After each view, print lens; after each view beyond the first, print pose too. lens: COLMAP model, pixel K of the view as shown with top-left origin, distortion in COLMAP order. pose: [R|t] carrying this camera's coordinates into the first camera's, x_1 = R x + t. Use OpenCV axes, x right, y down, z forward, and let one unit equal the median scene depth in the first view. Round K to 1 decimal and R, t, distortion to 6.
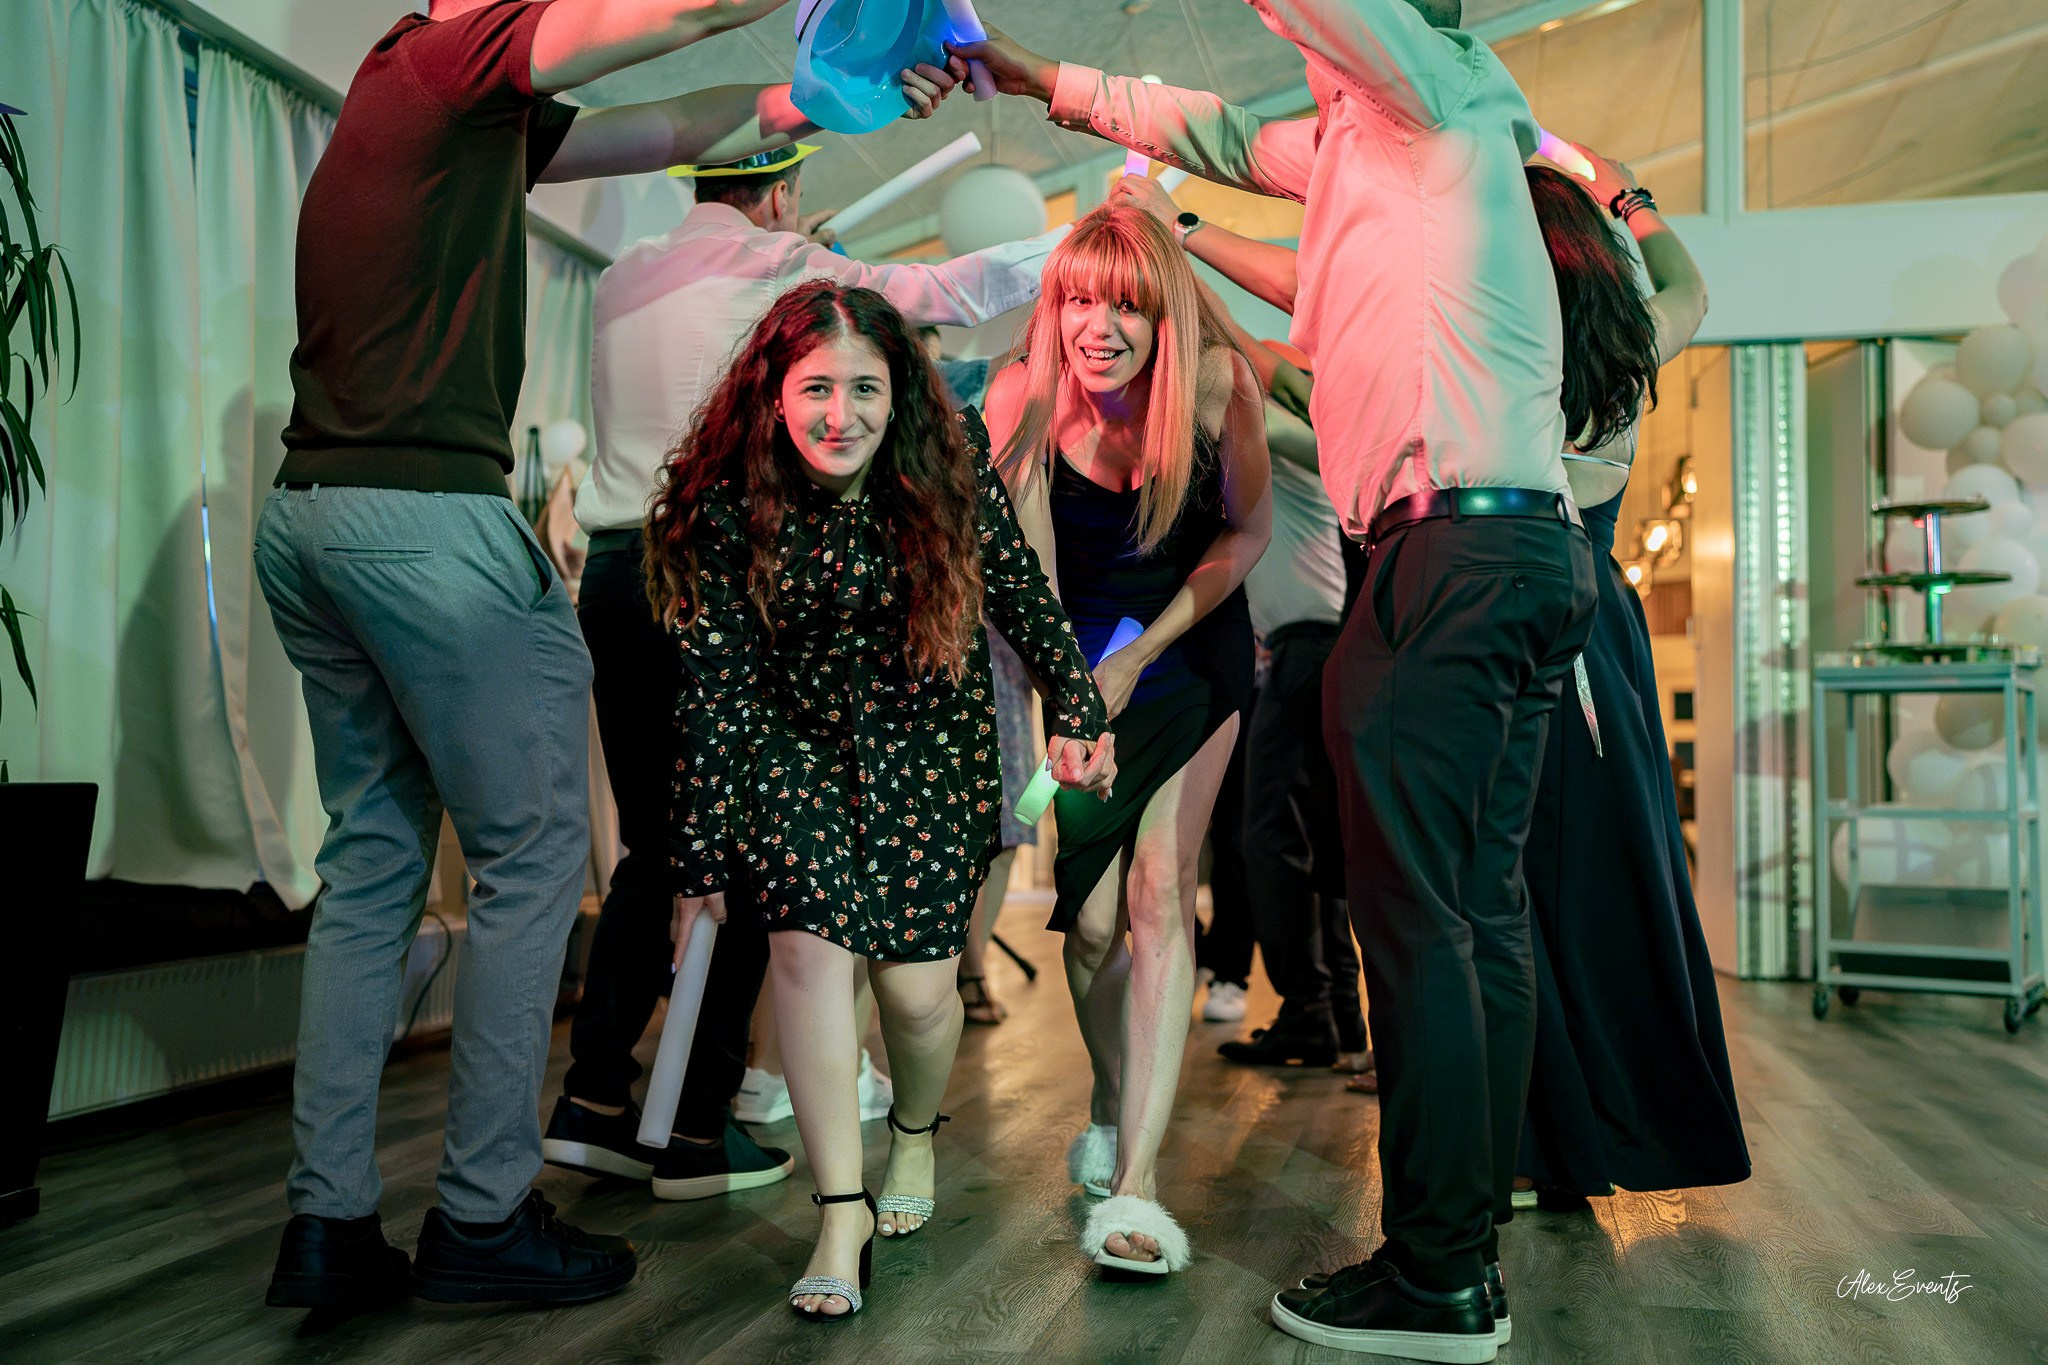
lens RADIAL K [[1960.9, 0, 1024.0], [0, 1960.9, 682.5], [0, 0, 1]] dist [-0.008862, 0.110636]
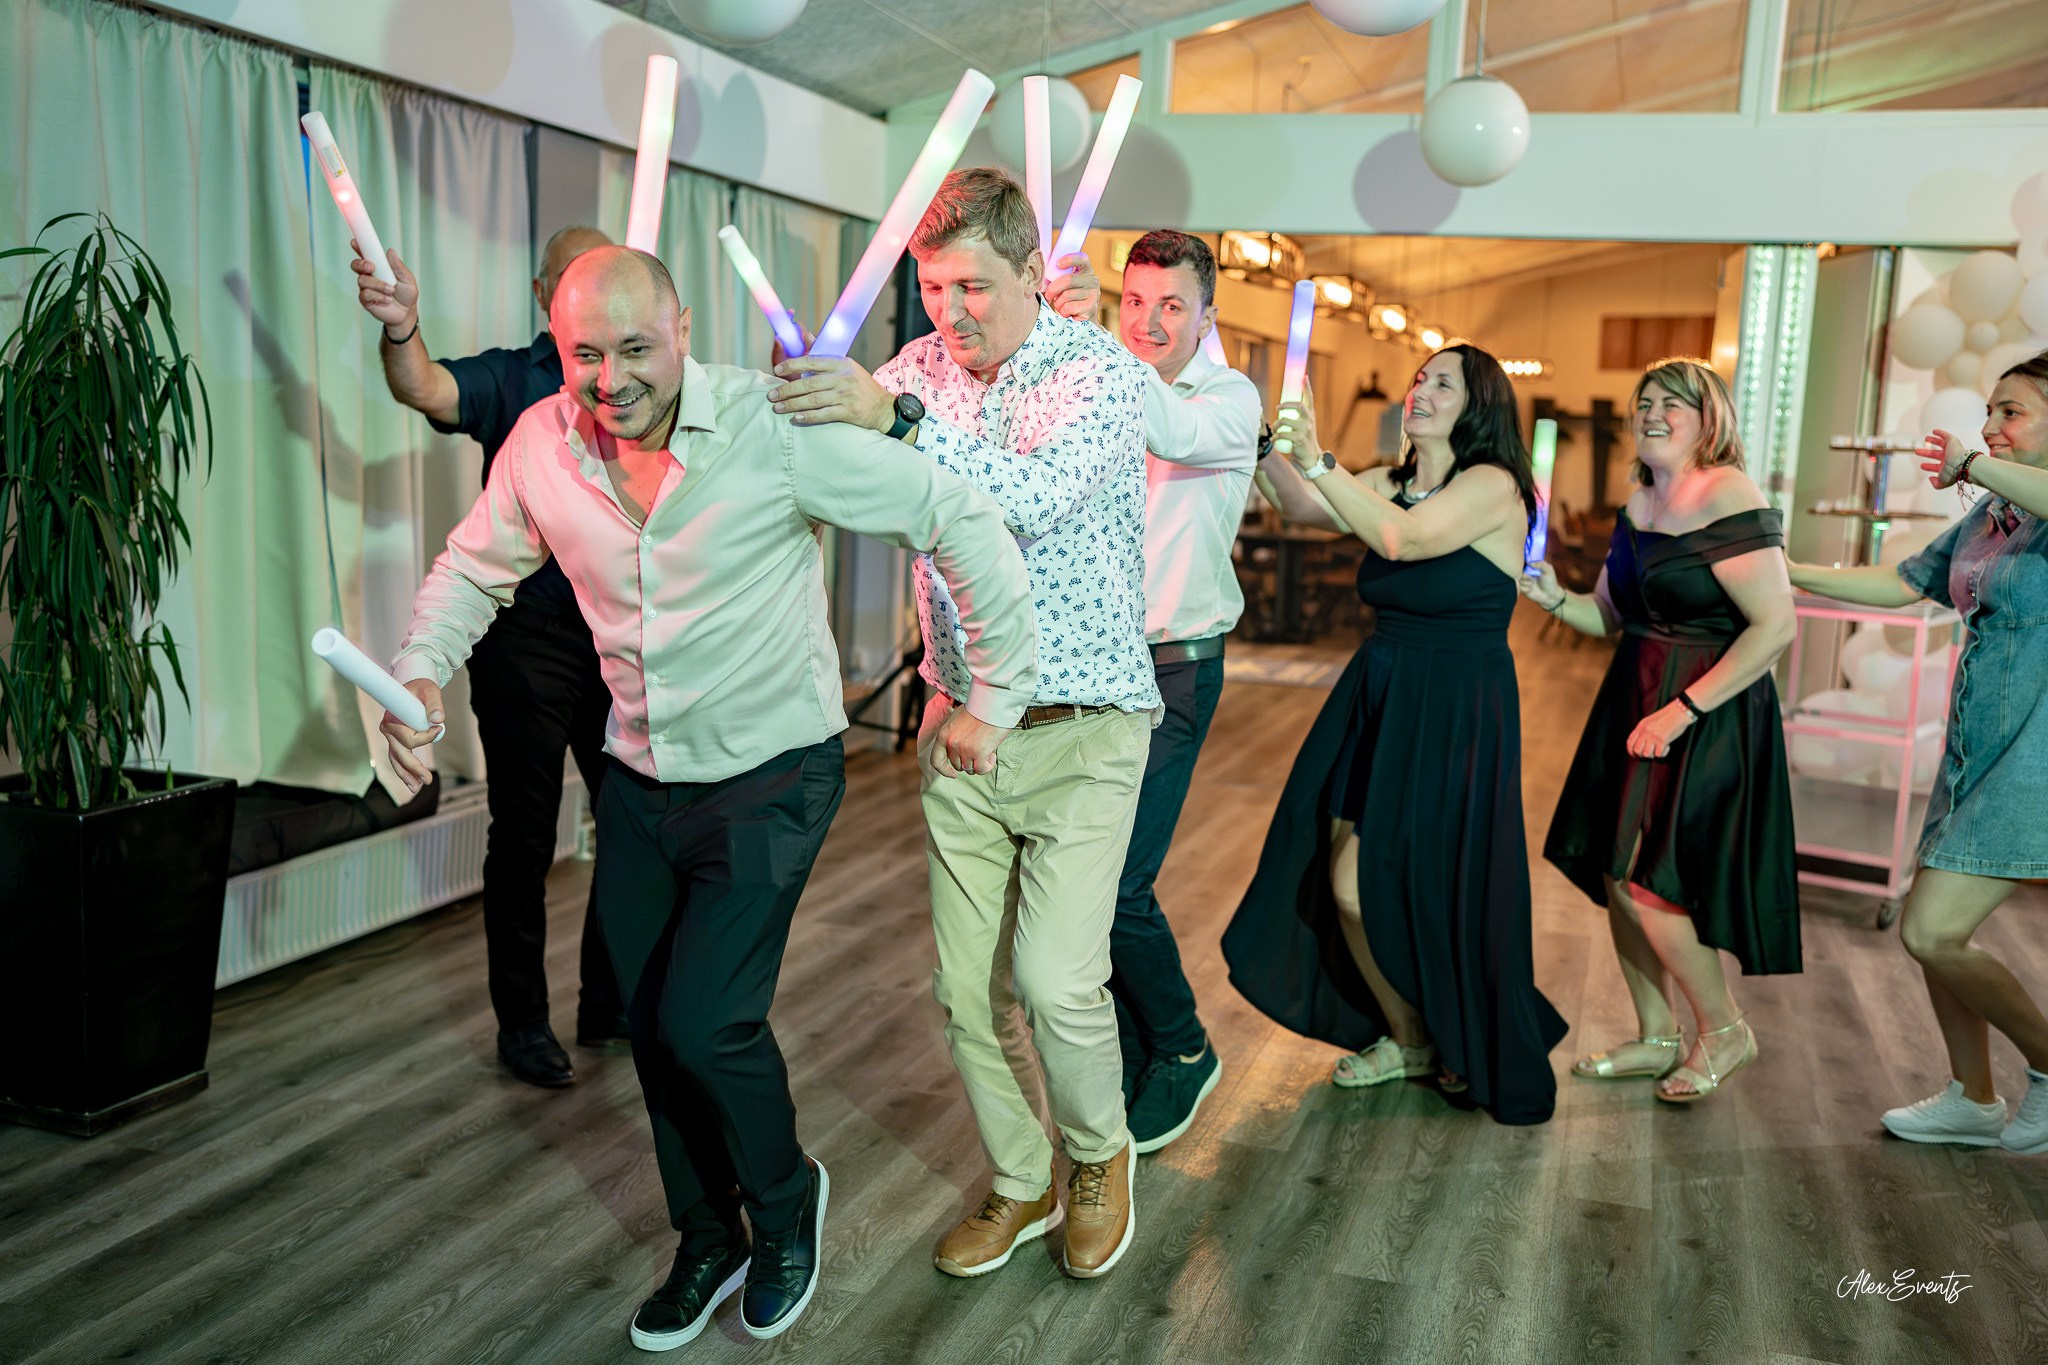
lens RADIAL K [[1960.9, 0, 1024.0], [0, 1960.9, 682.5], [0, 0, 1]] dist [-0.008862, 0.110636]
pose [[0.995626, 0.052612, -0.077205, 0.114353], [-0.037248, 0.981382, 0.188418, -0.210182], [0.085681, -0.184718, 0.979050, -0.173814]]
